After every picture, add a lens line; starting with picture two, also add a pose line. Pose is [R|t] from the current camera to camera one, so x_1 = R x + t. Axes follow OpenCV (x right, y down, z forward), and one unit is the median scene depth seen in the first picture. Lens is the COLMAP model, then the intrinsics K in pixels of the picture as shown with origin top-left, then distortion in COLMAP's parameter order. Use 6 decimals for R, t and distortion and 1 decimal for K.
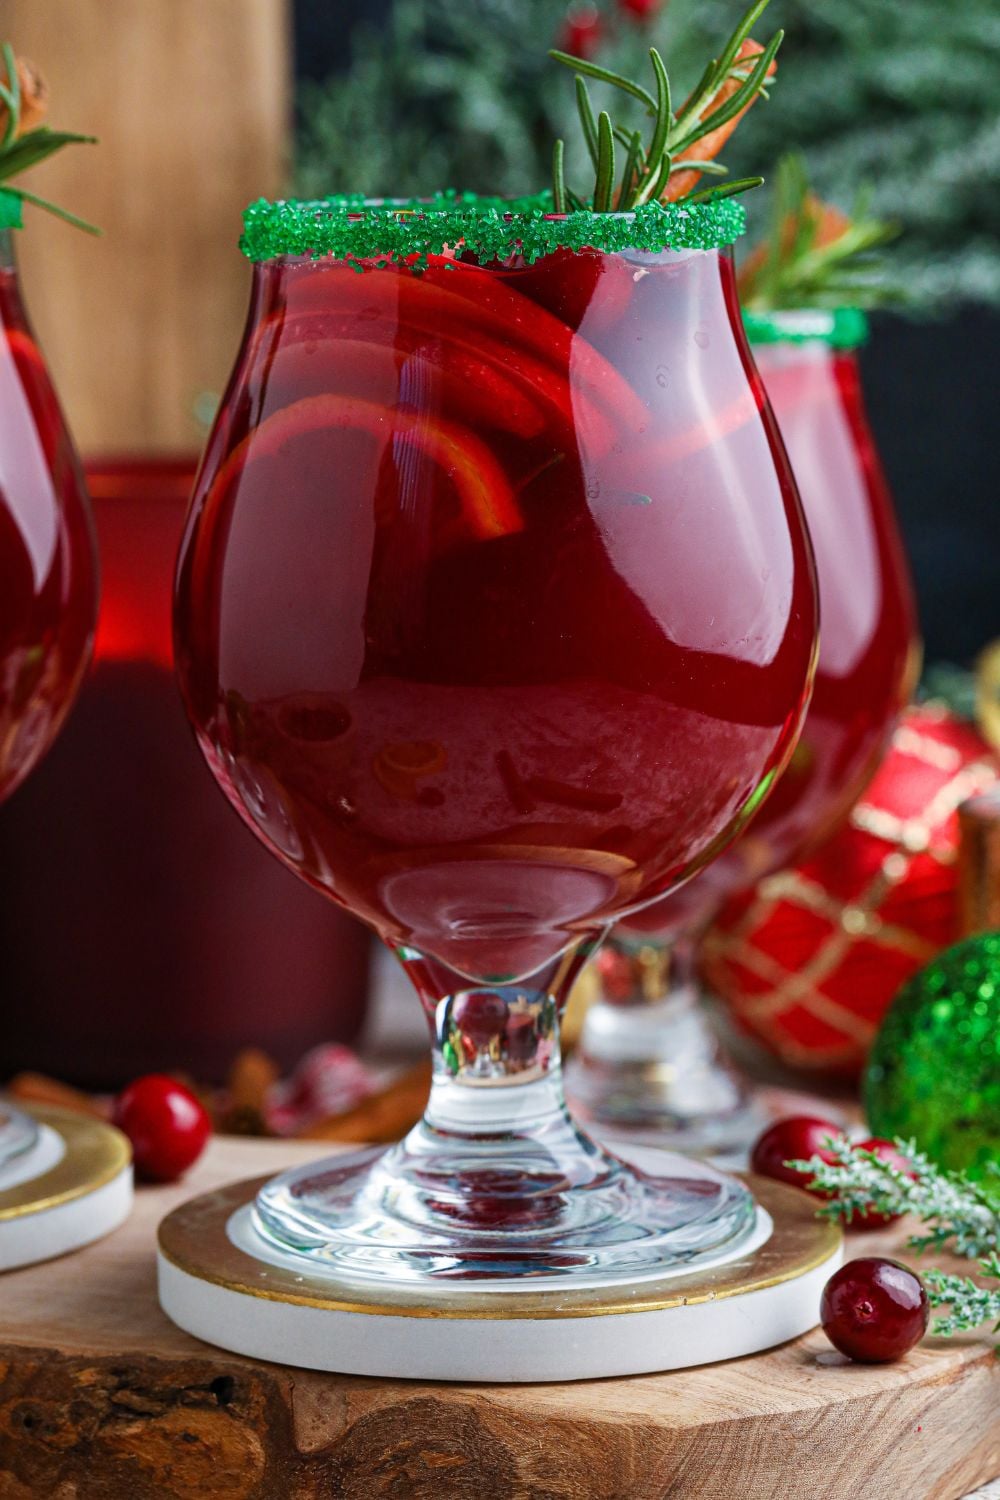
lens RADIAL K [[5136.4, 0, 523.3], [0, 5136.4, 662.4], [0, 0, 1]] dist [0.027604, 0.000000]
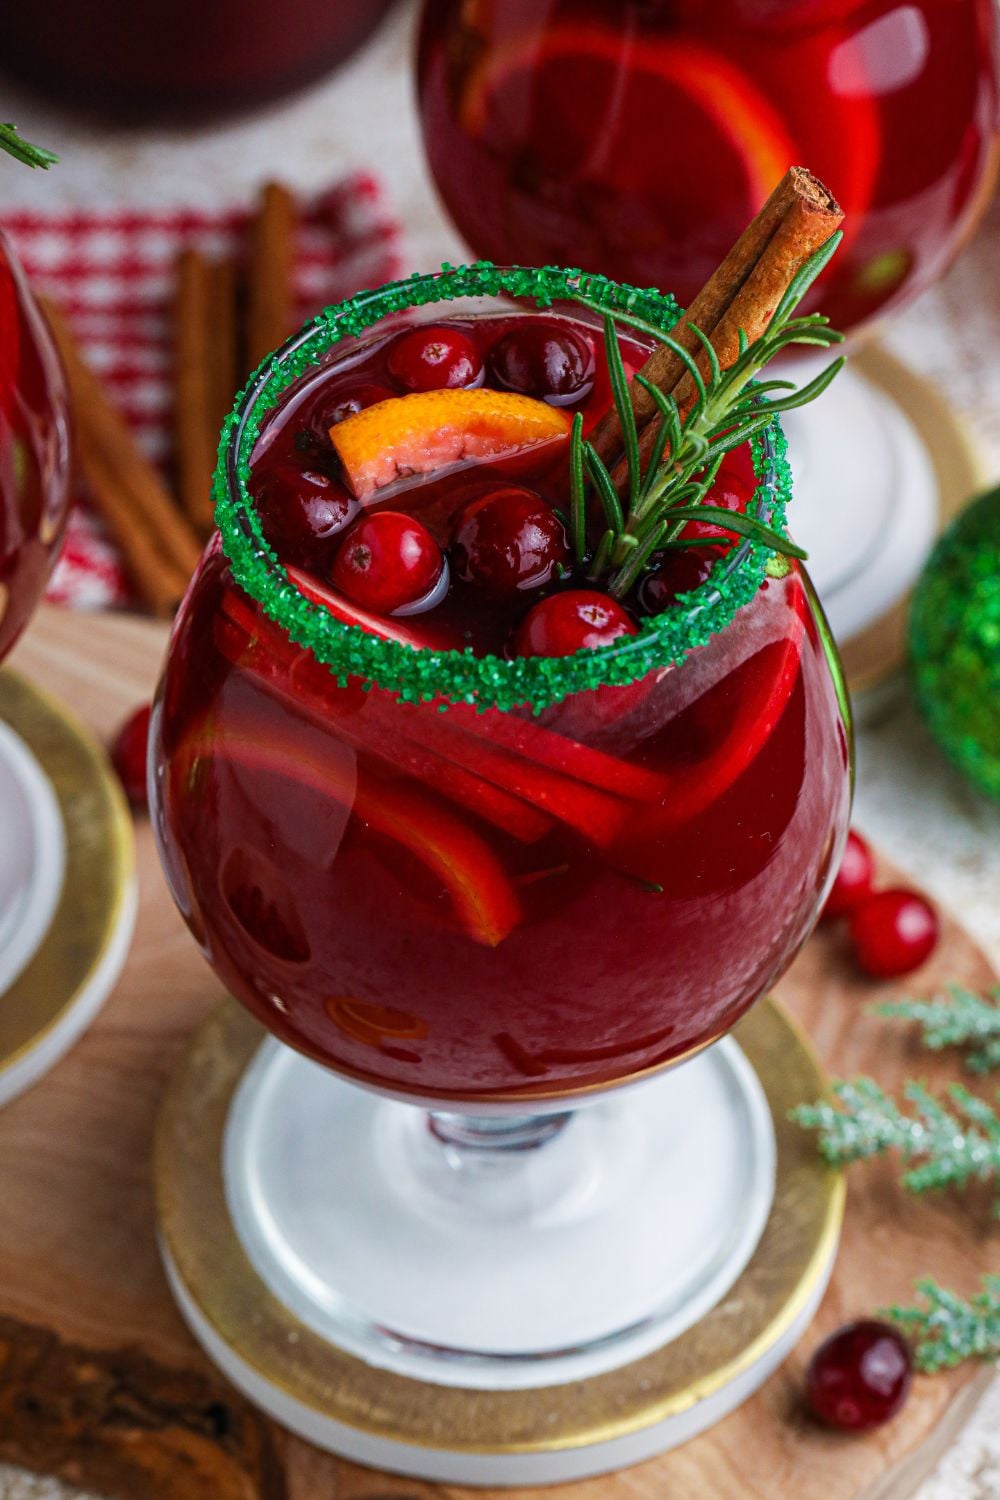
lens RADIAL K [[5136.4, 0, 547.7], [0, 5136.4, 638.8], [0, 0, 1]] dist [0.027604, 0.000000]
pose [[0.999354, 0.034815, -0.008930, 0.010788], [-0.019863, 0.742029, 0.670074, -0.661050], [0.029955, -0.669464, 0.742241, 0.345532]]
